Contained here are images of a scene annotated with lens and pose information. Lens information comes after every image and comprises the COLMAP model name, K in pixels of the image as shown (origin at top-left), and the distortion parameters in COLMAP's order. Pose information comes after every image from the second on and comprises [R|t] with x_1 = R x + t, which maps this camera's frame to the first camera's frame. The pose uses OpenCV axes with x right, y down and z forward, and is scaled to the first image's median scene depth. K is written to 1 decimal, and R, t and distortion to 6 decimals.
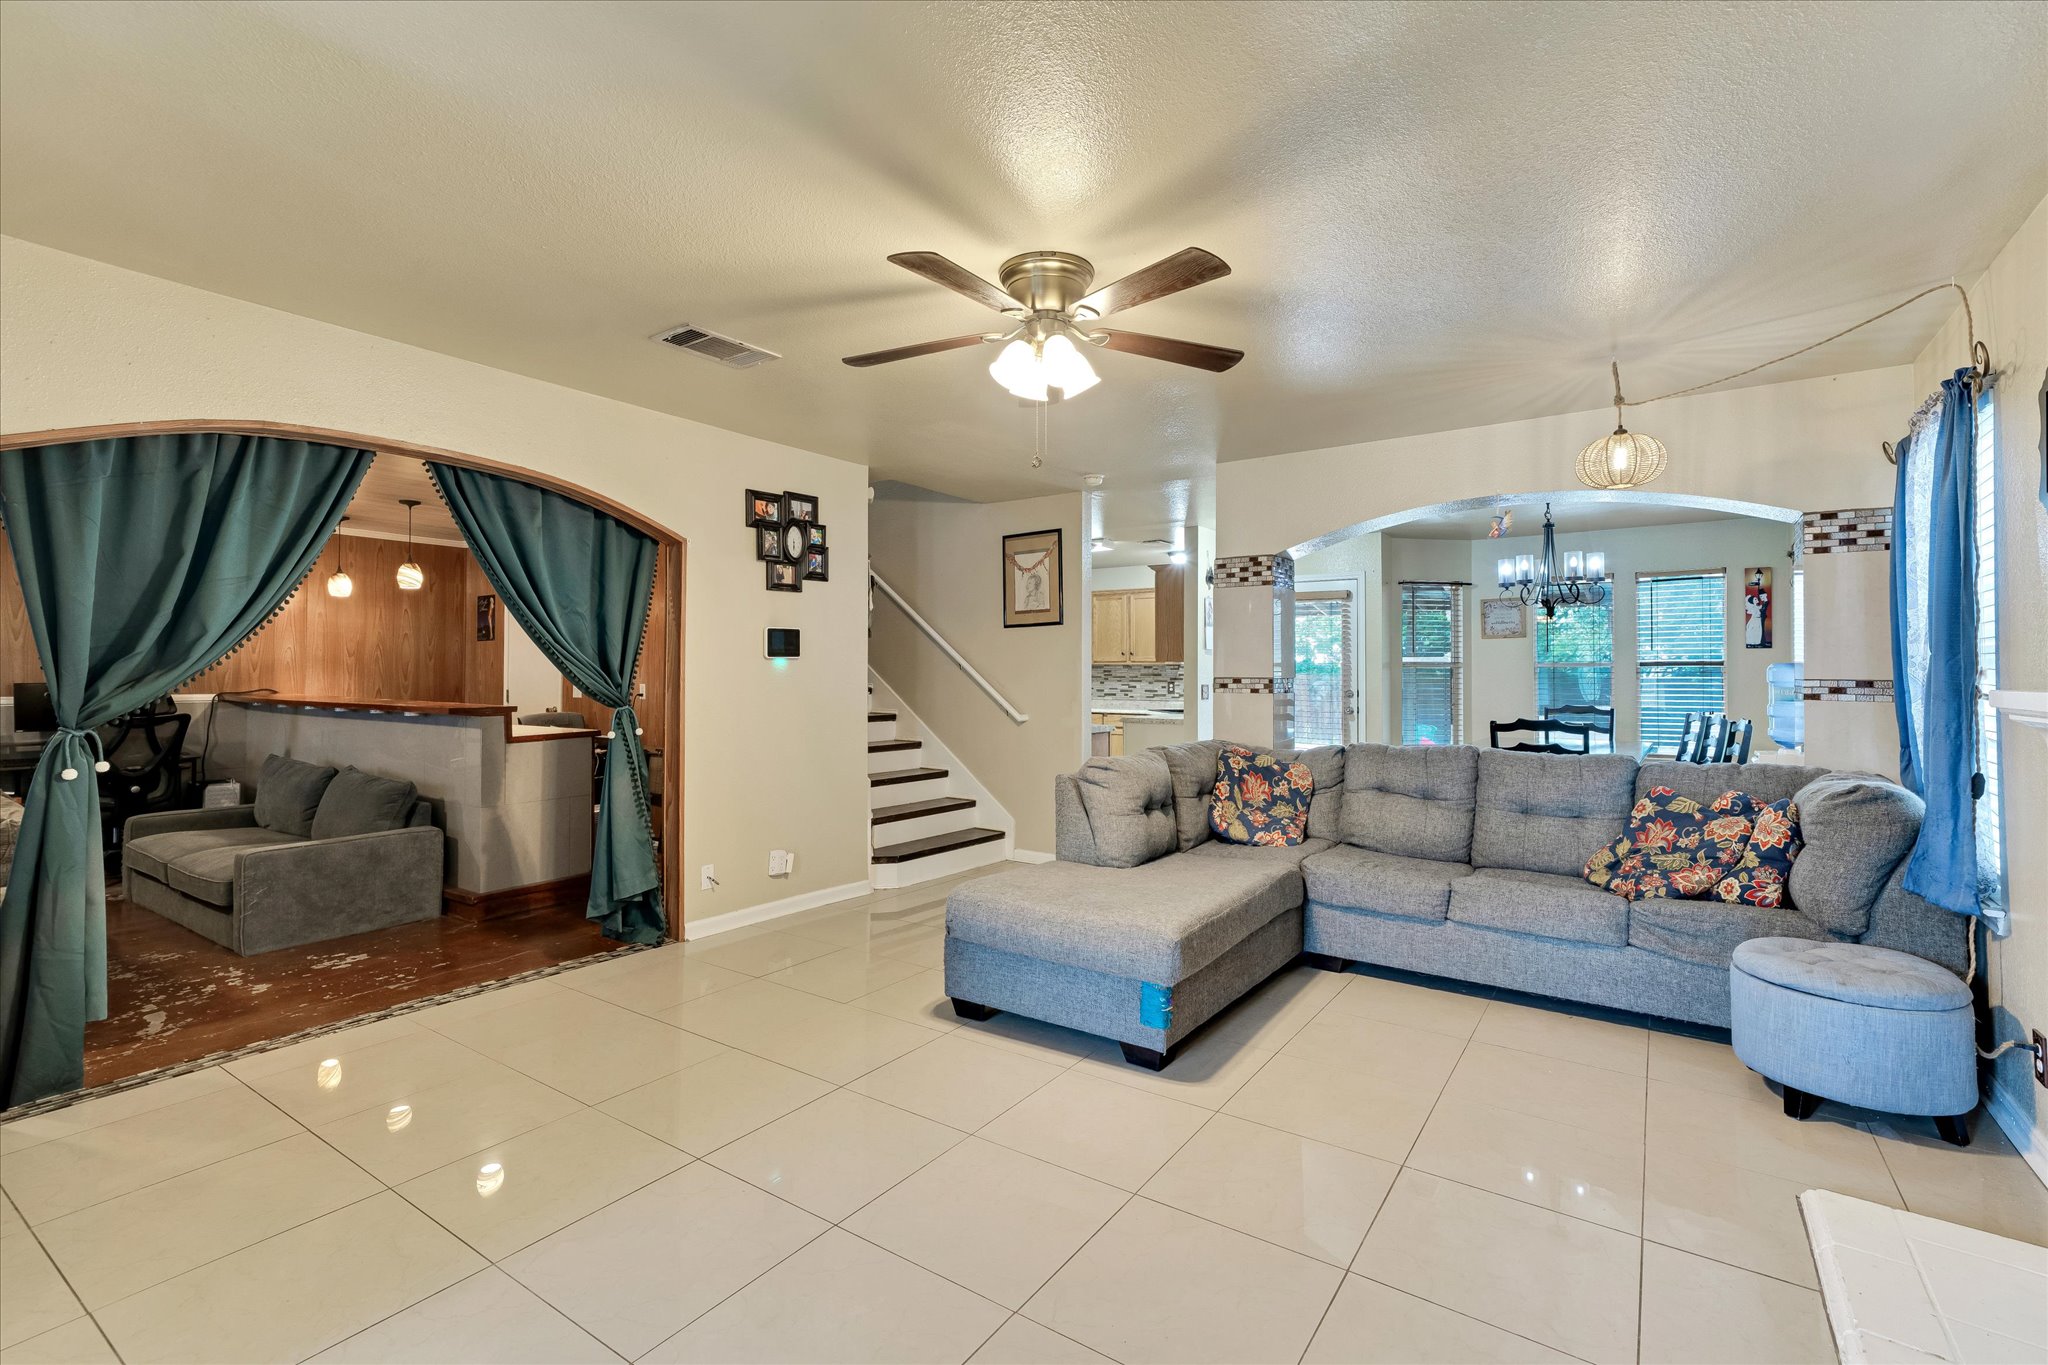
lens RADIAL K [[920.2, 0, 1028.0], [0, 920.2, 658.1], [0, 0, 1]] dist [0.002205, 0.000378]
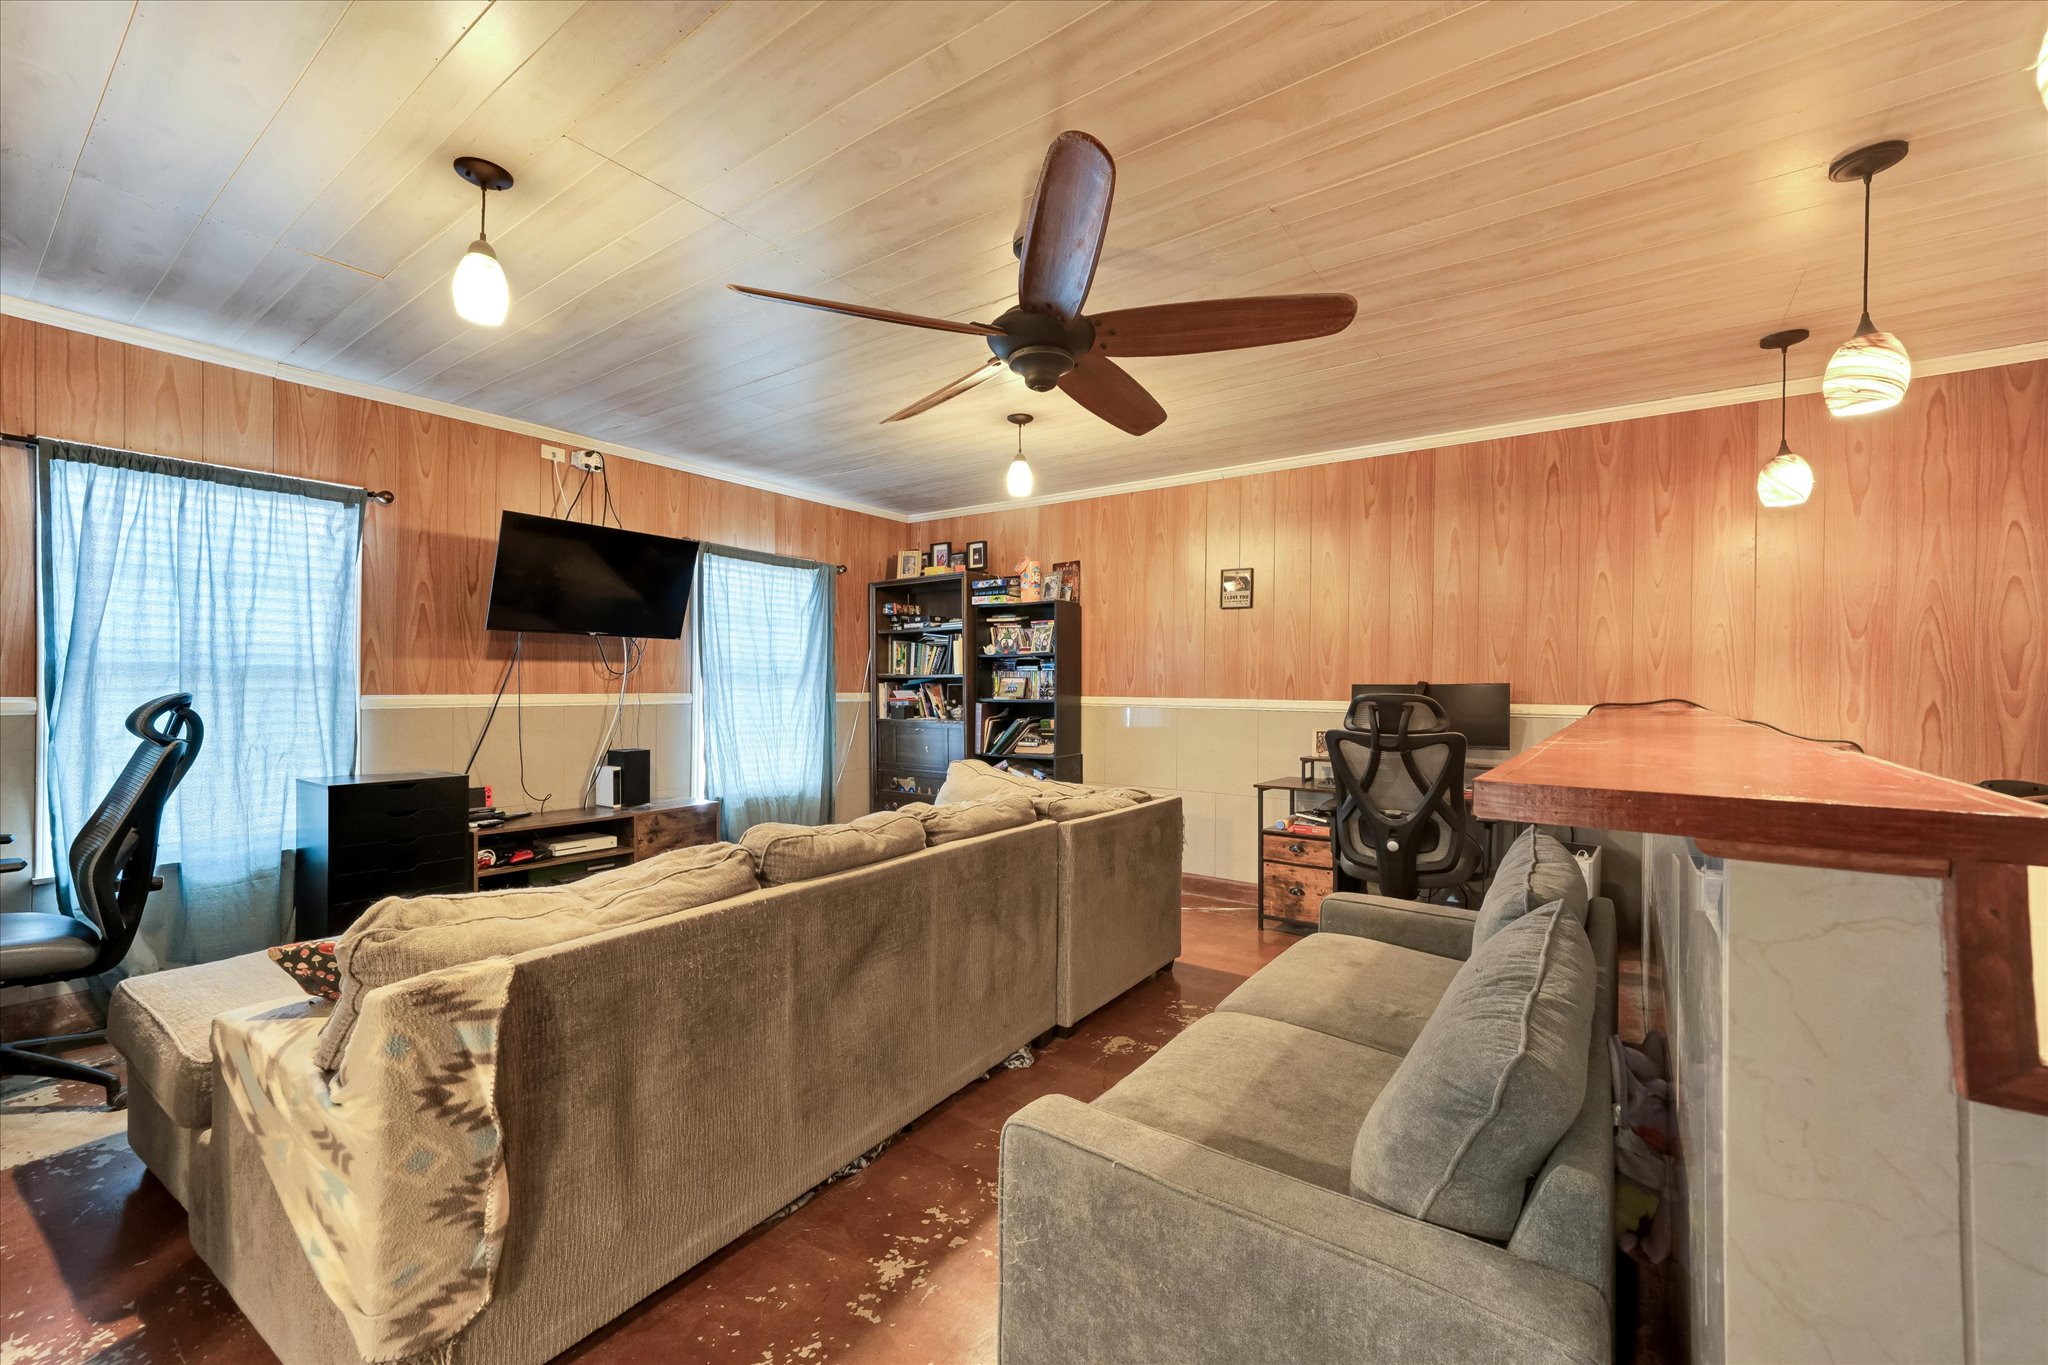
lens RADIAL K [[796.7, 0, 1020.8], [0, 796.7, 686.8], [0, 0, 1]] dist [0.000097, 0.000104]
pose [[-0.045042, 0.003133, -0.998980, -0.327238], [0.010077, 0.999946, 0.002682, 0.021154], [0.998934, -0.009946, -0.045071, 0.637011]]
